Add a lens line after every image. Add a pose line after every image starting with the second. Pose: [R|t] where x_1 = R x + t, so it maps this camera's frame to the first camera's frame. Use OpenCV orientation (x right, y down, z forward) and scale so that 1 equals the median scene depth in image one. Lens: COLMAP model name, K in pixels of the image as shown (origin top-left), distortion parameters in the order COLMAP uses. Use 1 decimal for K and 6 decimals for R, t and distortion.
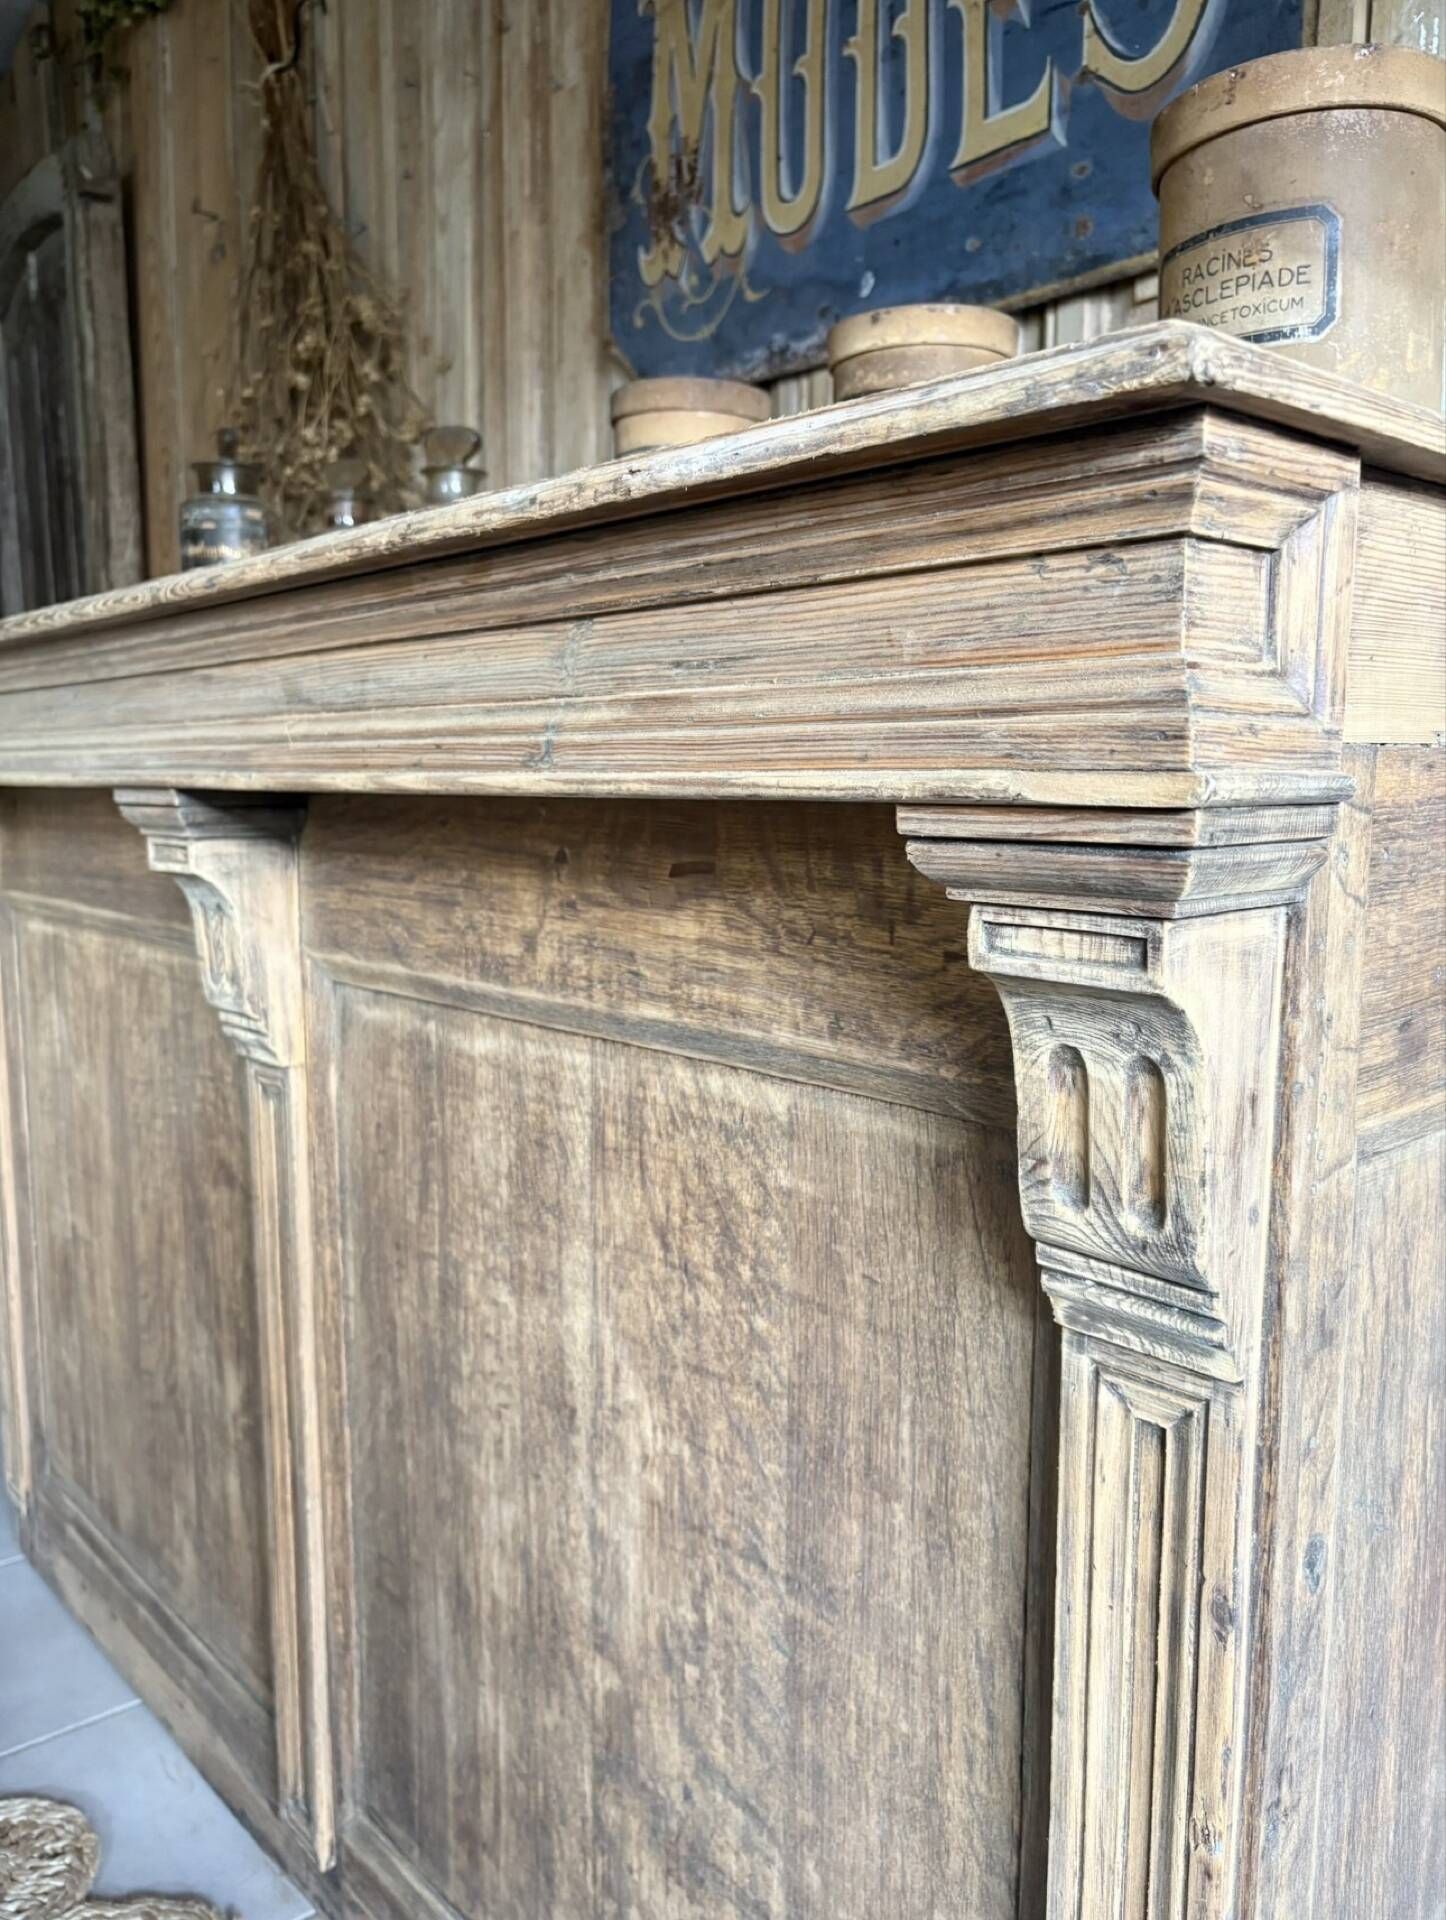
lens RADIAL K [[1471.7, 0, 710.4], [0, 1471.7, 969.7], [0, 0, 1]] dist [0.045784, -0.052962]
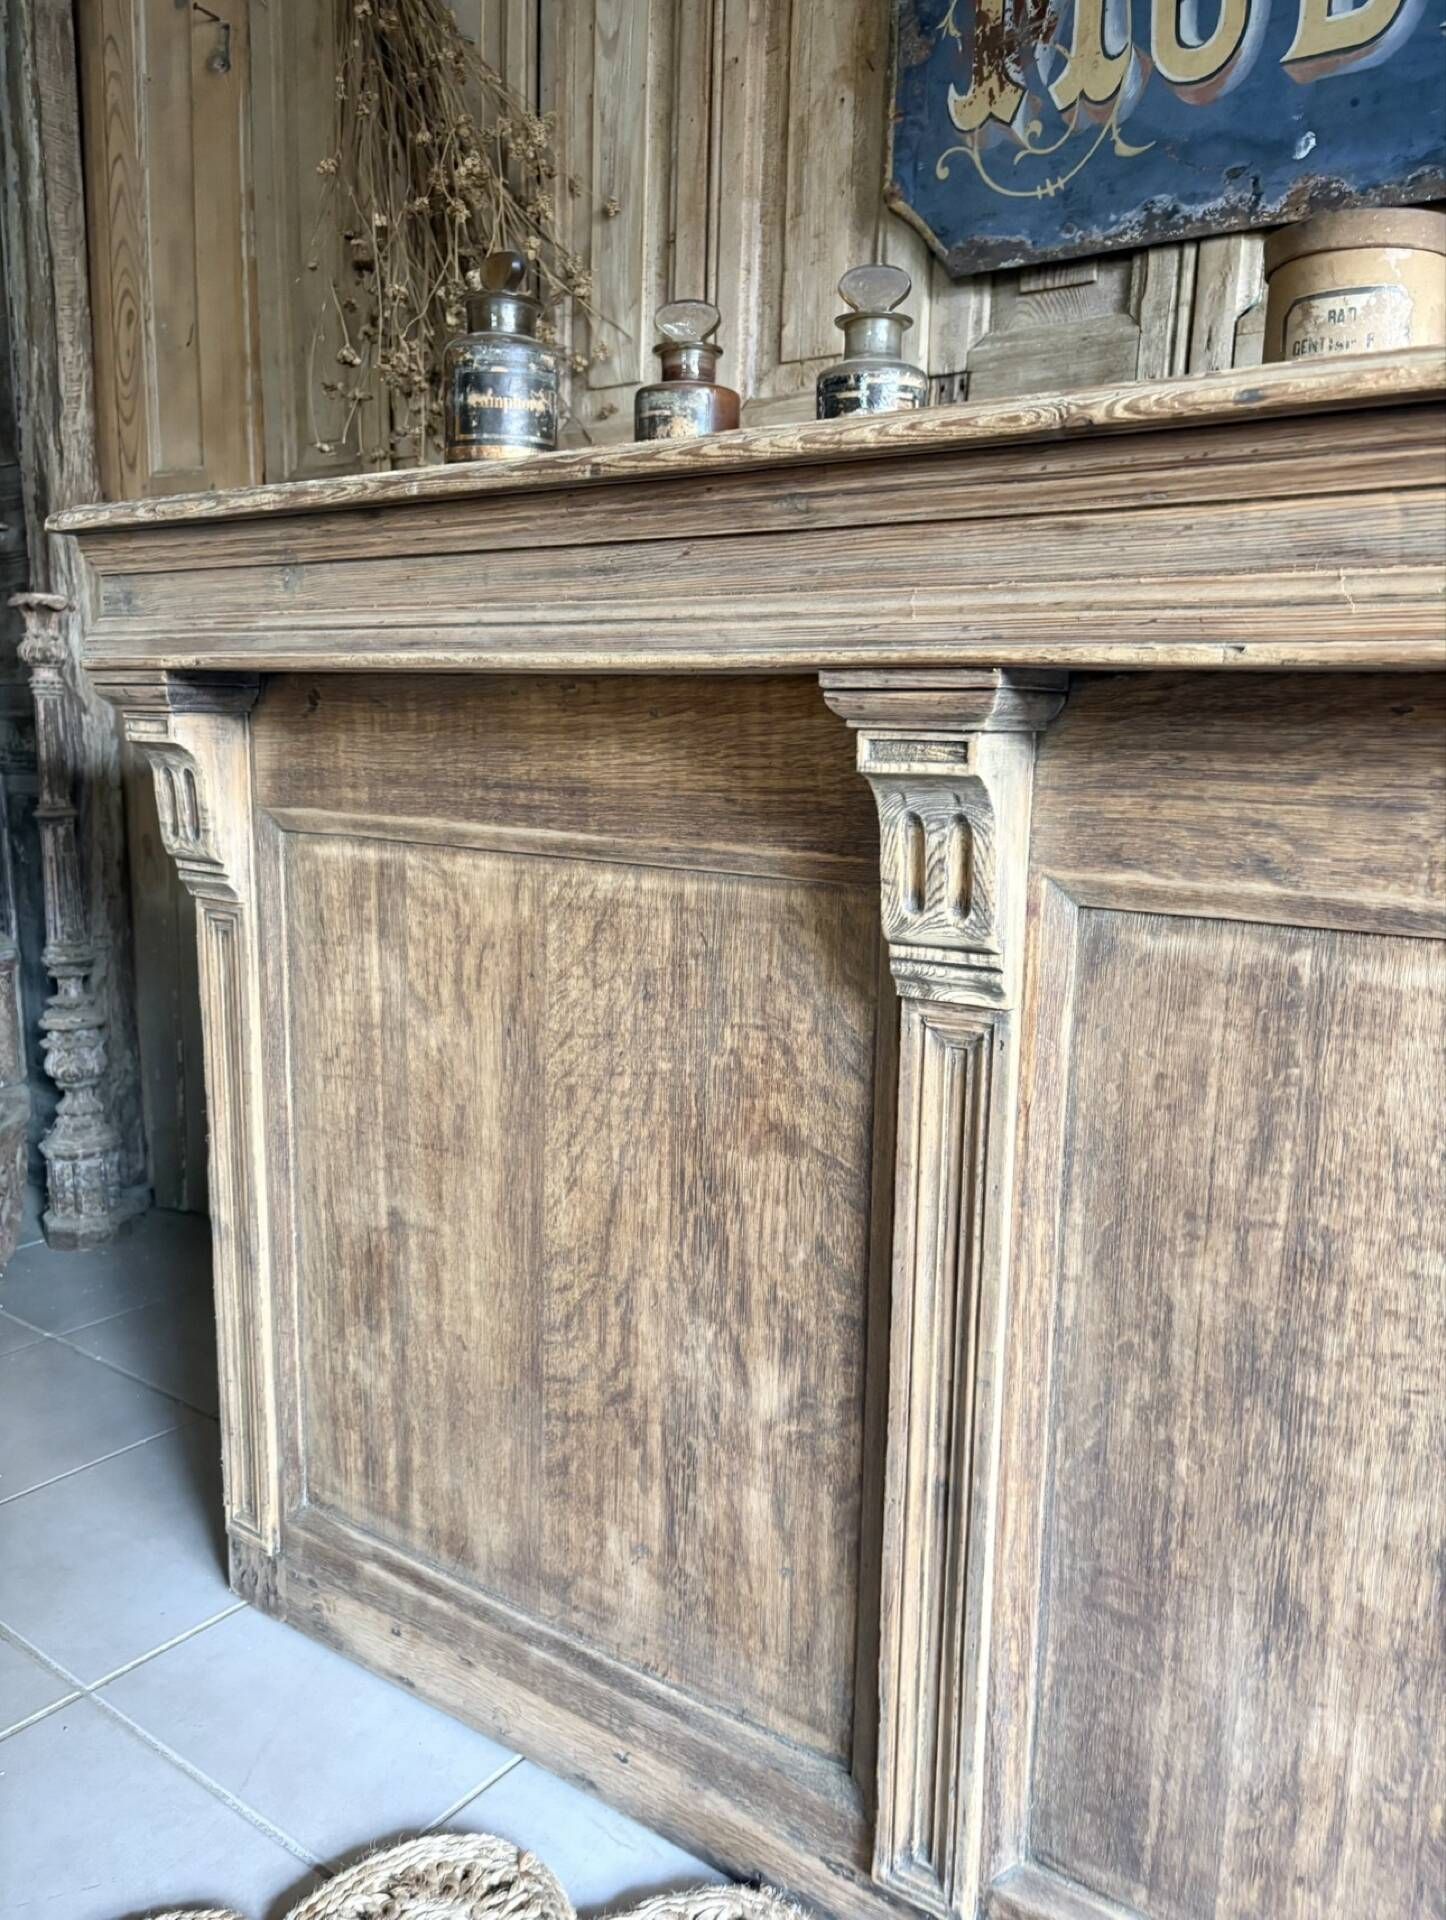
lens RADIAL K [[1471.7, 0, 710.1], [0, 1471.7, 964.6], [0, 0, 1]] dist [0.045784, -0.052962]
pose [[0.974234, -0.022409, 0.224423, -0.635541], [0.013391, 0.999043, 0.041628, 0.003371], [-0.225141, -0.037550, 0.973602, 0.224193]]
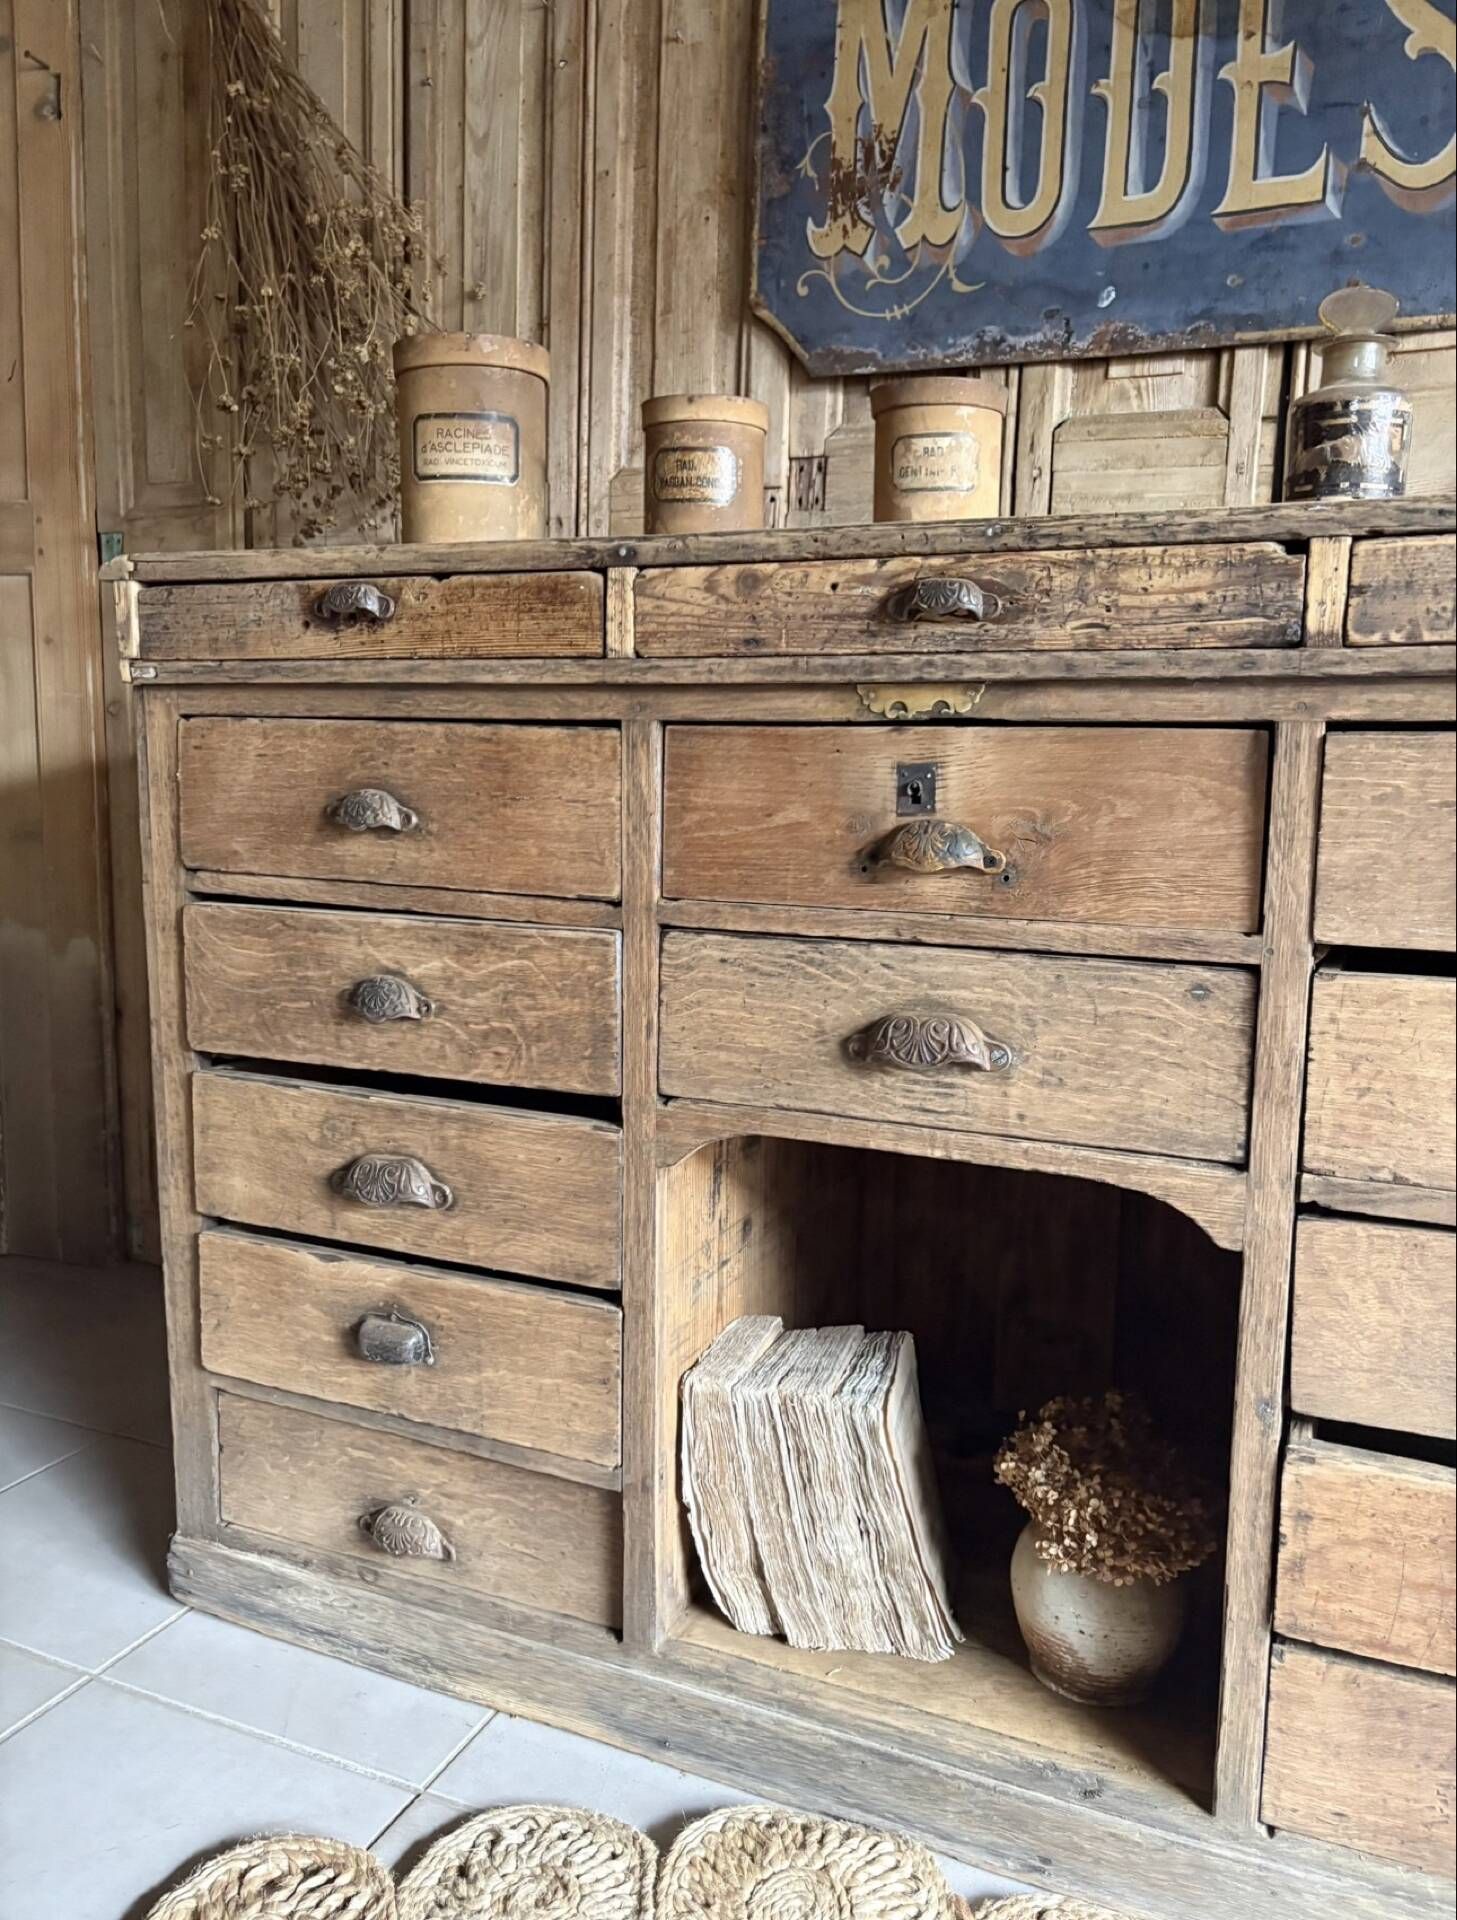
lens RADIAL K [[1471.7, 0, 722.3], [0, 1471.7, 968.9], [0, 0, 1]] dist [0.045784, -0.052962]
pose [[0.895922, -0.044231, 0.442003, -0.939751], [0.038779, 0.999019, 0.021369, 0.034189], [-0.442515, -0.002005, 0.896759, 0.125385]]
